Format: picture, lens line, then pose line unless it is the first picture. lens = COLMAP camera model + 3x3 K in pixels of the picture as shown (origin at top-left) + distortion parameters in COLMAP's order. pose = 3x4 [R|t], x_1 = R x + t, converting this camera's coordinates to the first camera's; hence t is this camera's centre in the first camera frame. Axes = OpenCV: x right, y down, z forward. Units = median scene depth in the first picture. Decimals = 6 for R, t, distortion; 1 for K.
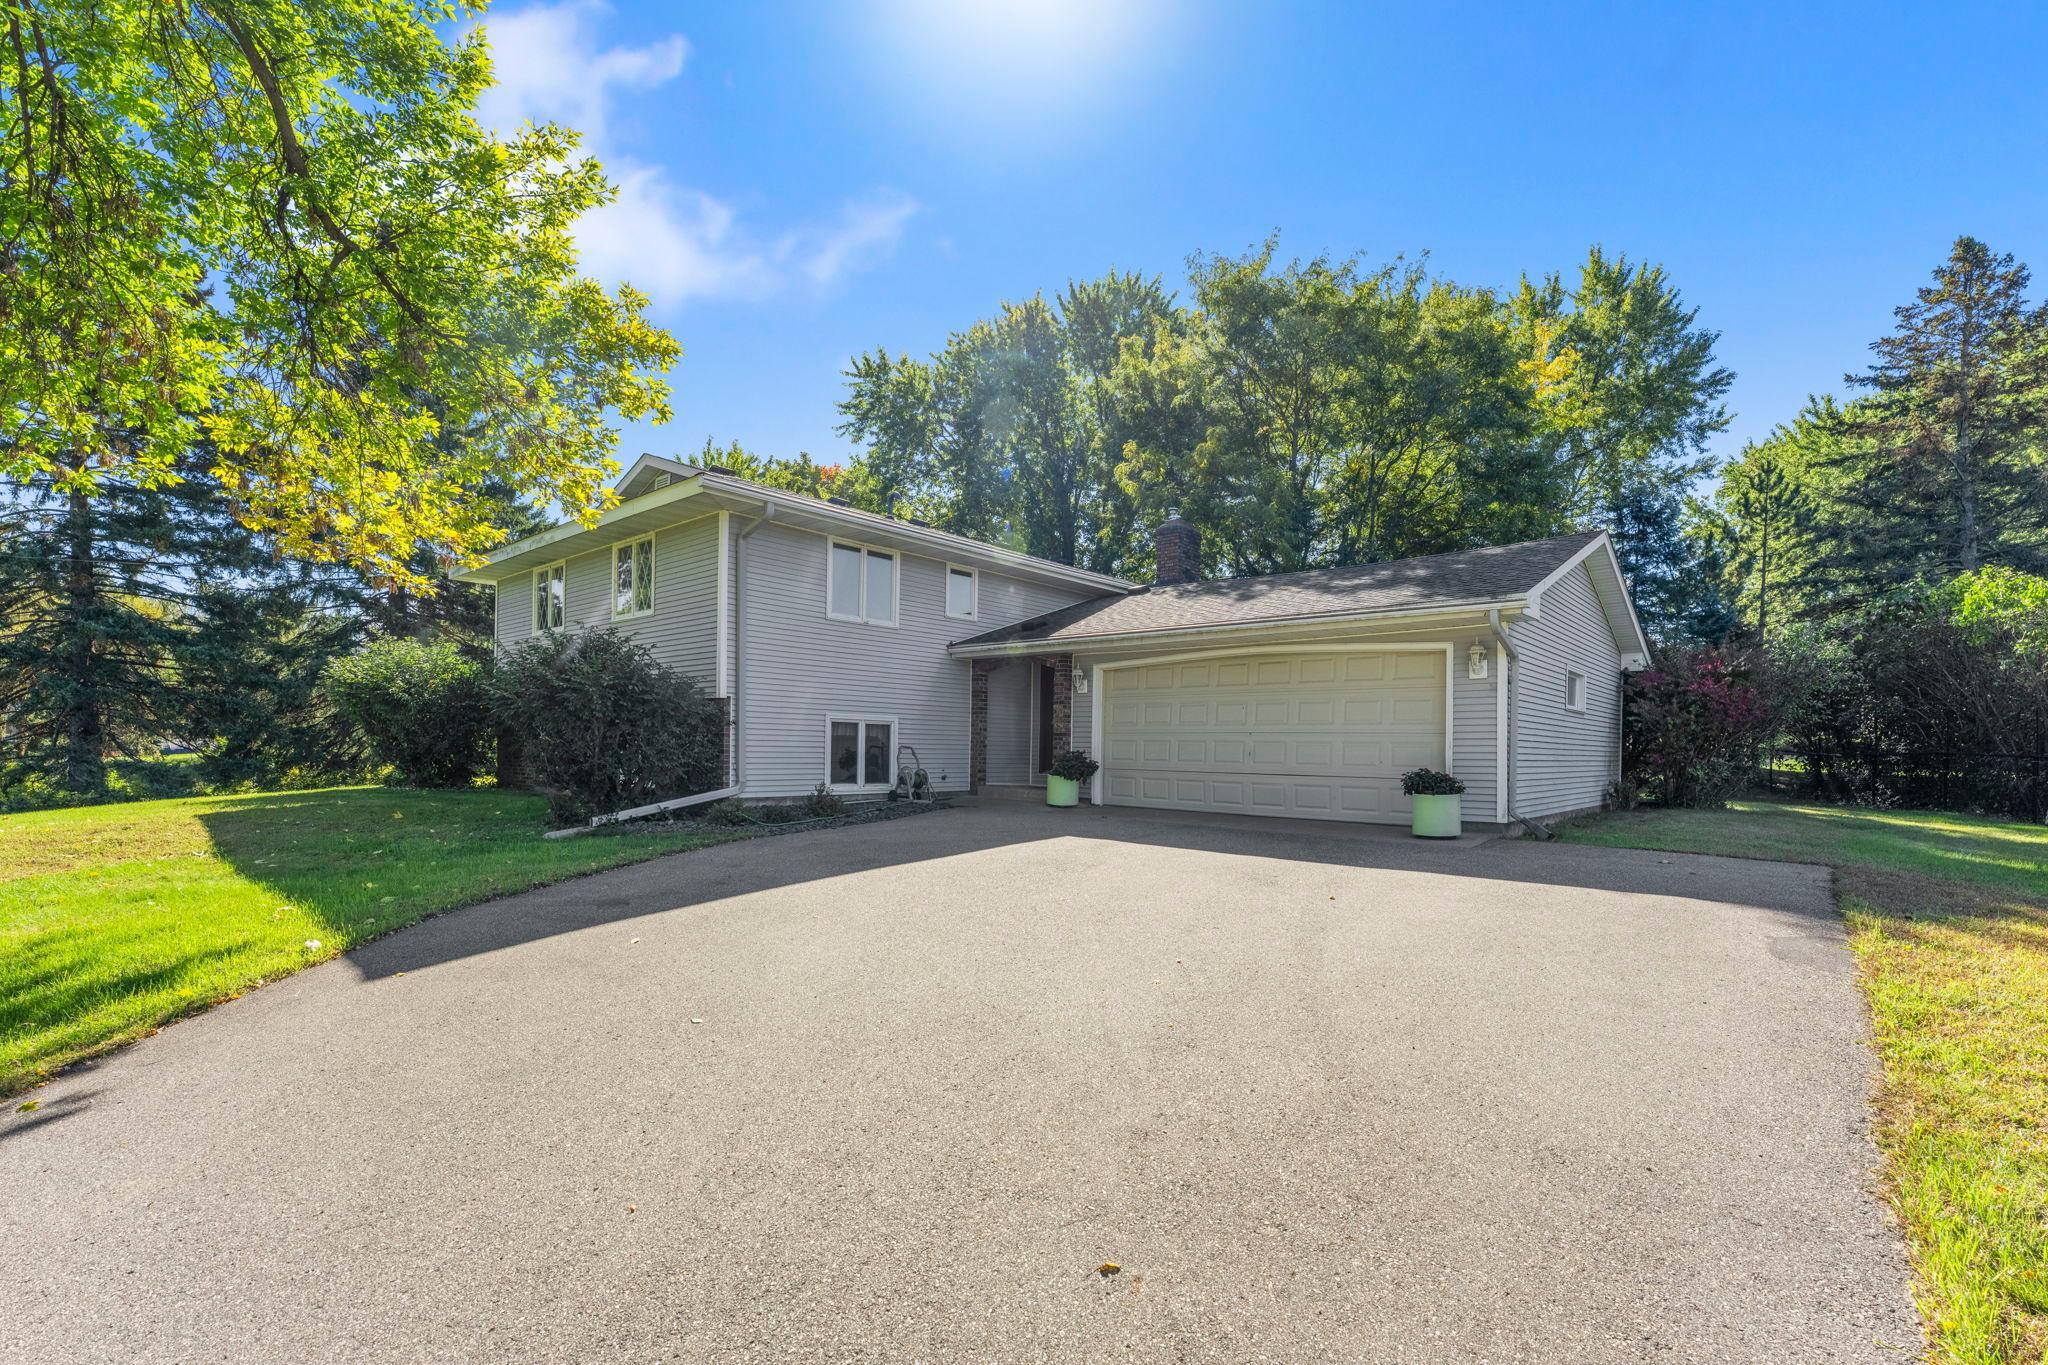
lens RADIAL K [[1002.3, 0, 1028.7], [0, 1002.3, 732.1], [0, 0, 1]] dist [-0.001722, -0.000366]
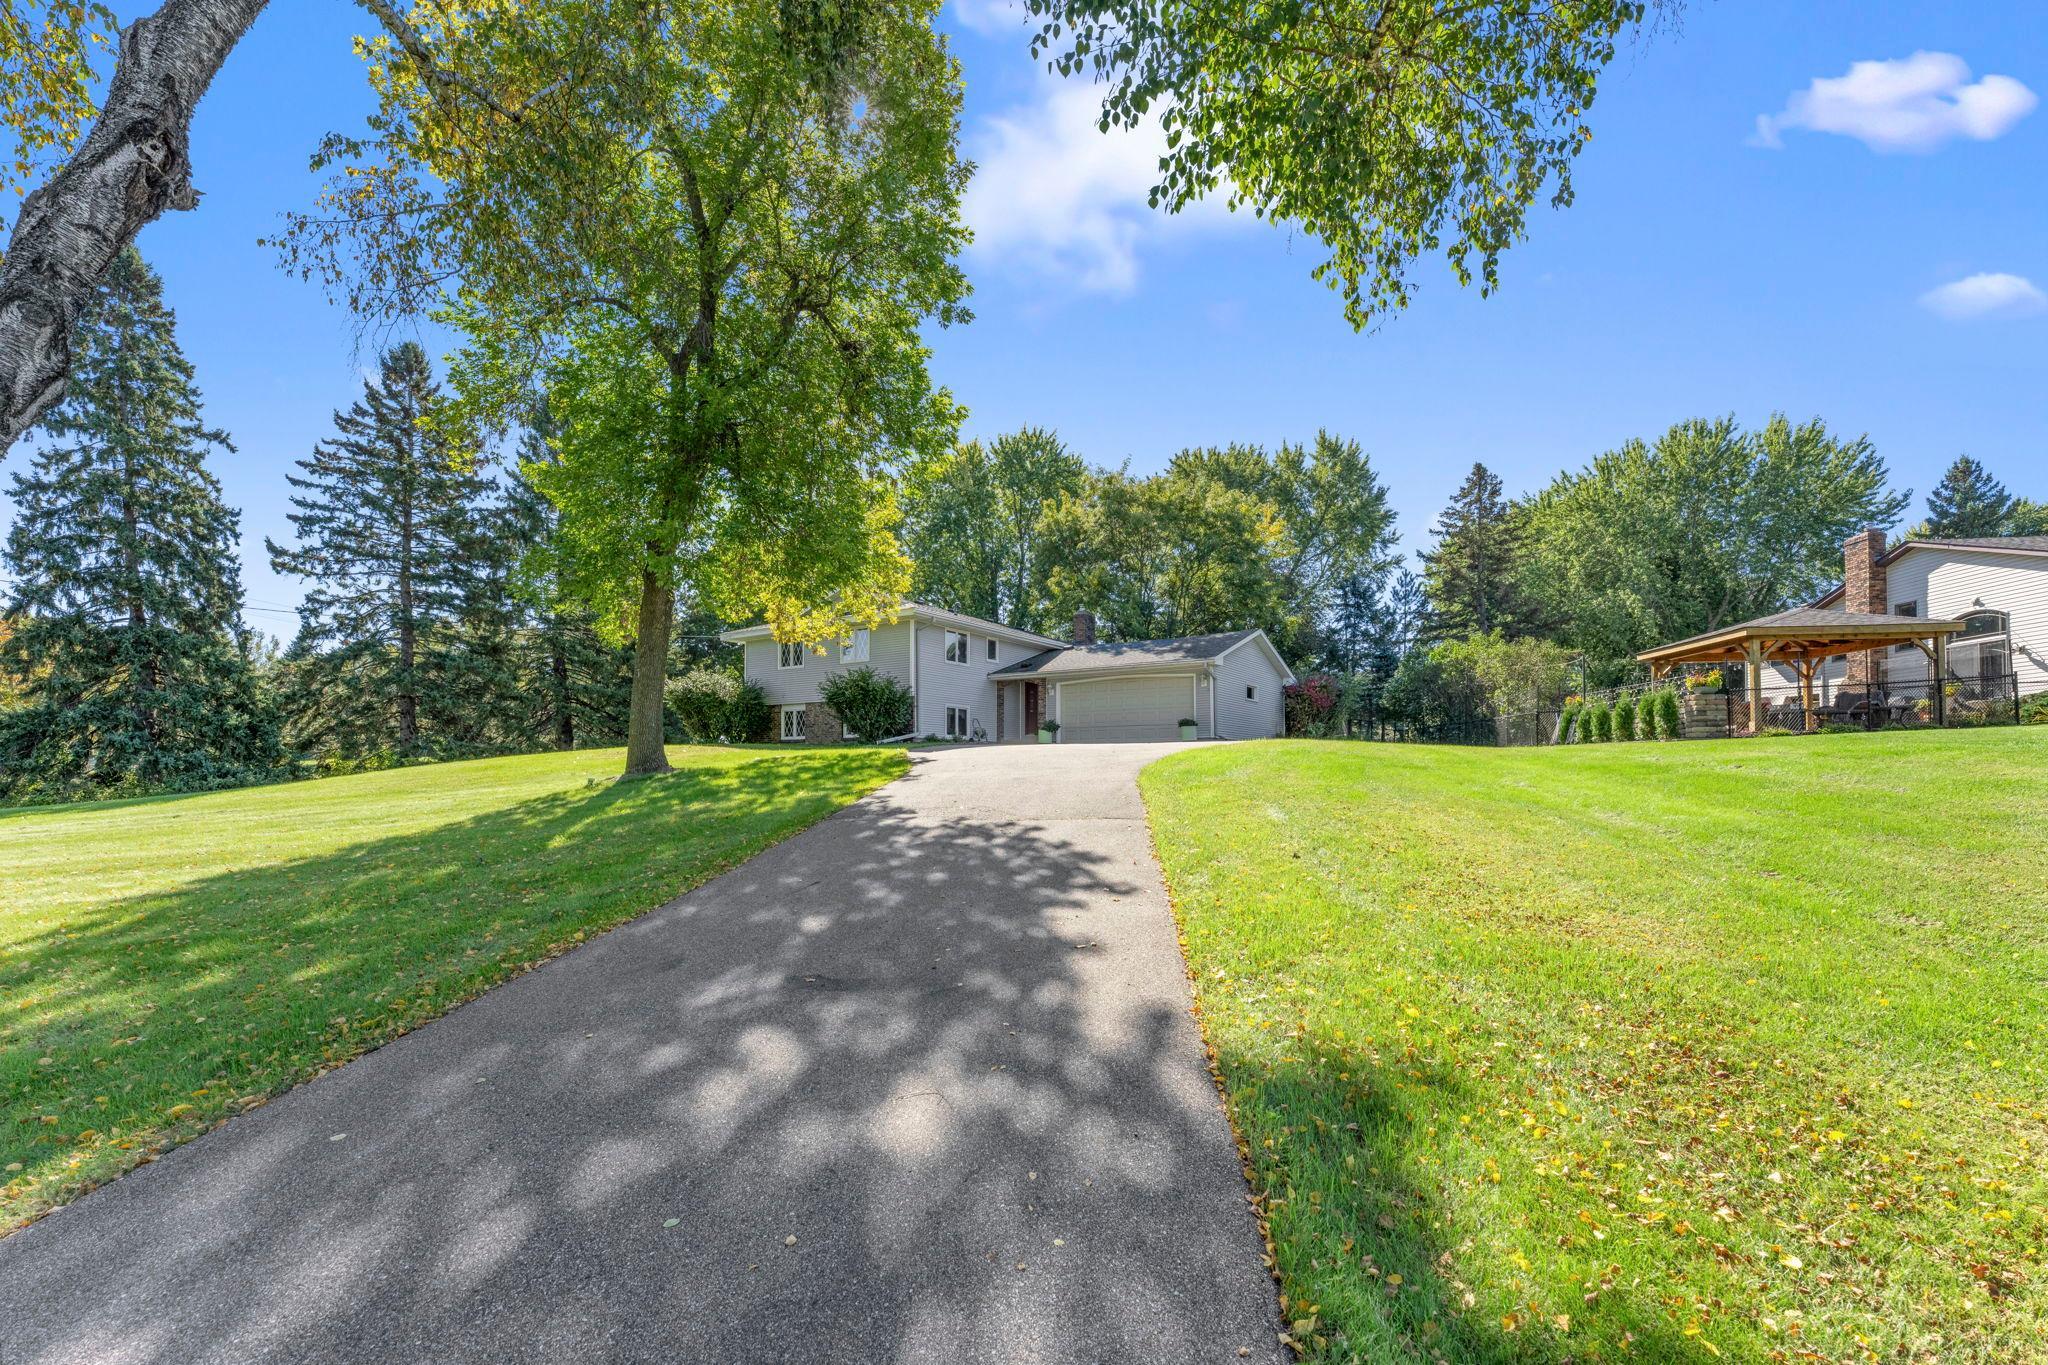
lens RADIAL K [[1169.7, 0, 1028.1], [0, 1169.7, 691.6], [0, 0, 1]] dist [-0.001040, -0.001772]
pose [[0.989427, -0.003753, 0.144985, -0.314417], [0.013892, 0.997521, -0.068980, 0.111316], [-0.144367, 0.070265, 0.987026, -1.331634]]
